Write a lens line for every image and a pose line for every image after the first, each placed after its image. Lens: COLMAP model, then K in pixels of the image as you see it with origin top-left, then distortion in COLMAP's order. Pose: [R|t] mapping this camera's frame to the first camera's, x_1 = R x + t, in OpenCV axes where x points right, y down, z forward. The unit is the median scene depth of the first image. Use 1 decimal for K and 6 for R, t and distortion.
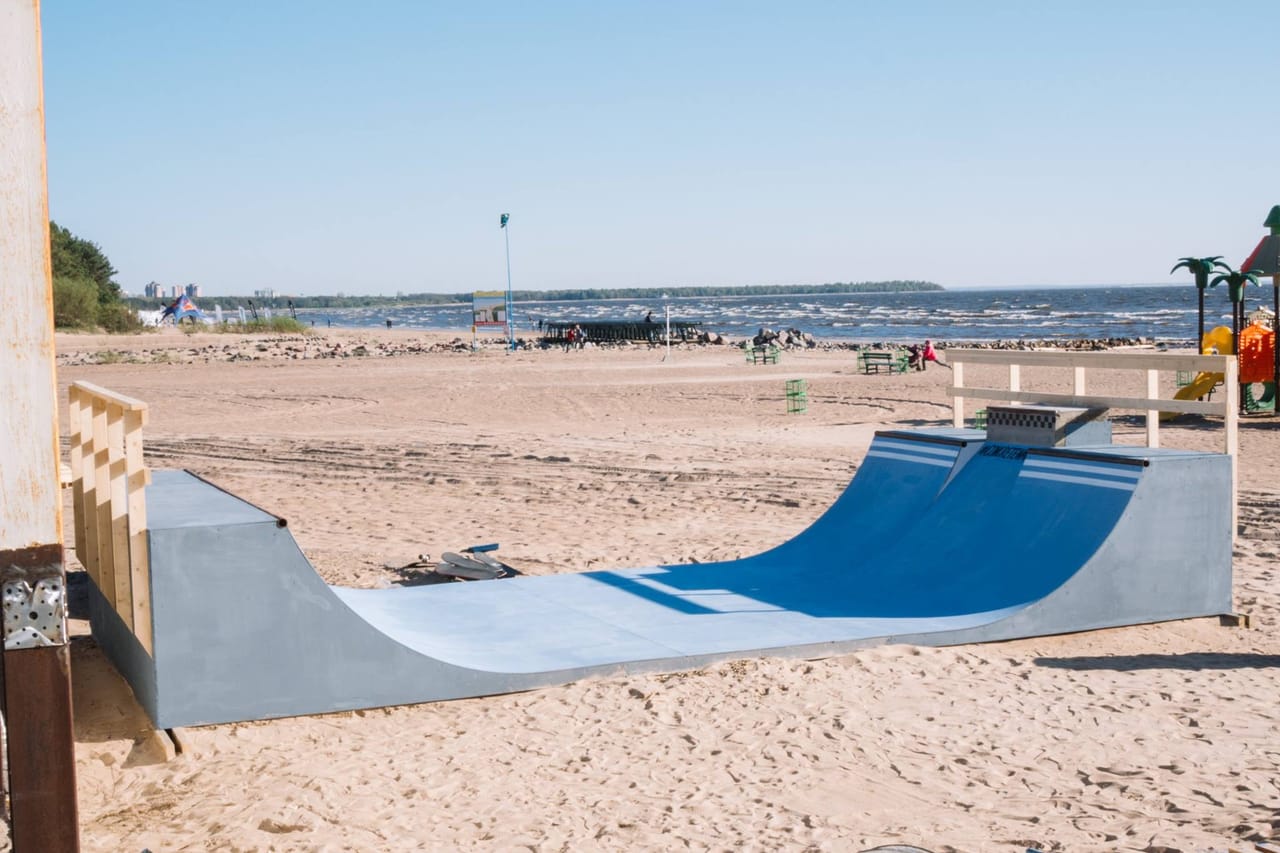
lens RADIAL K [[1934.8, 0, 640.9], [0, 1934.8, 427.3], [0, 0, 1]] dist [-0.077509, 0.000000]
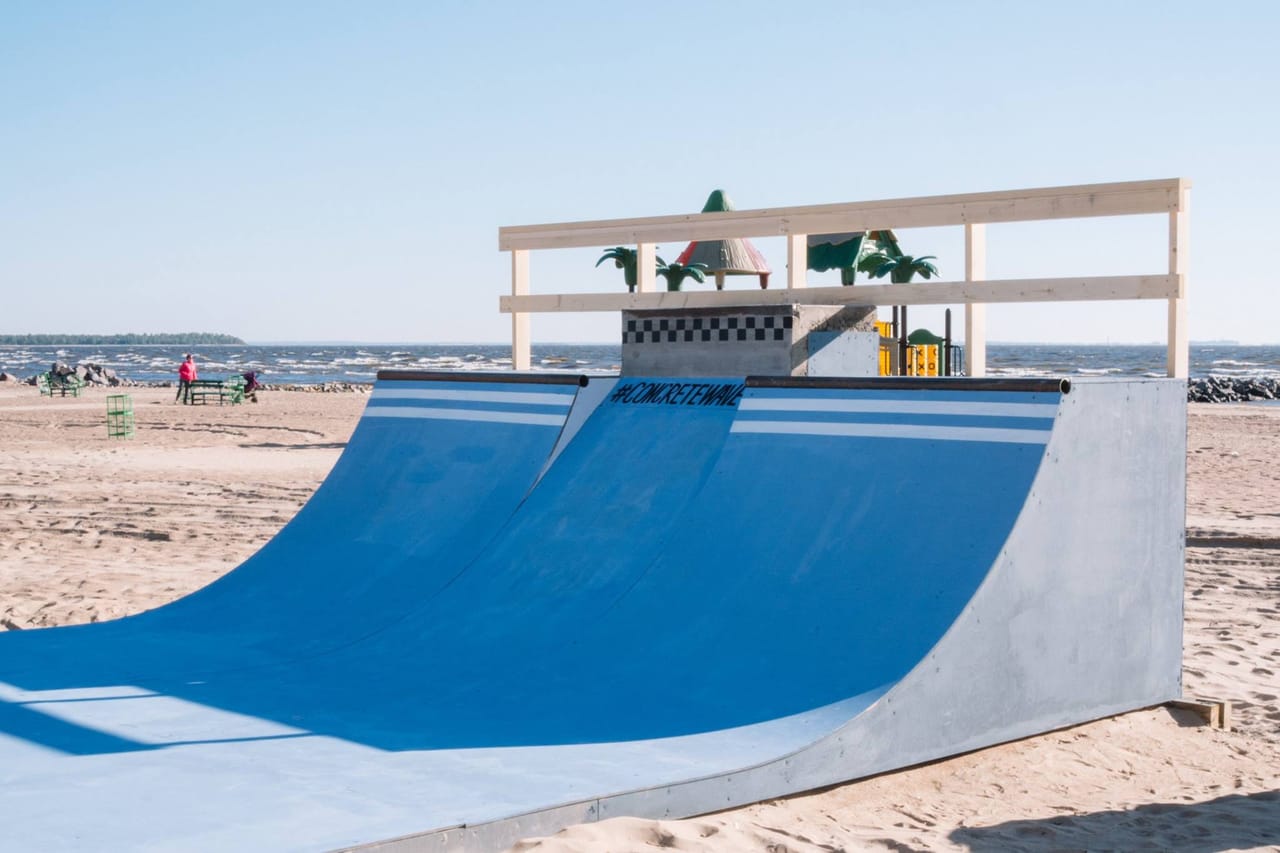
lens RADIAL K [[1934.8, 0, 640.4], [0, 1934.8, 431.5], [0, 0, 1]] dist [-0.077509, 0.000000]
pose [[0.933785, 0.009514, 0.357709, -0.000800], [0.002206, 0.999474, -0.032340, 0.027357], [-0.357829, 0.030988, 0.933273, 0.367620]]
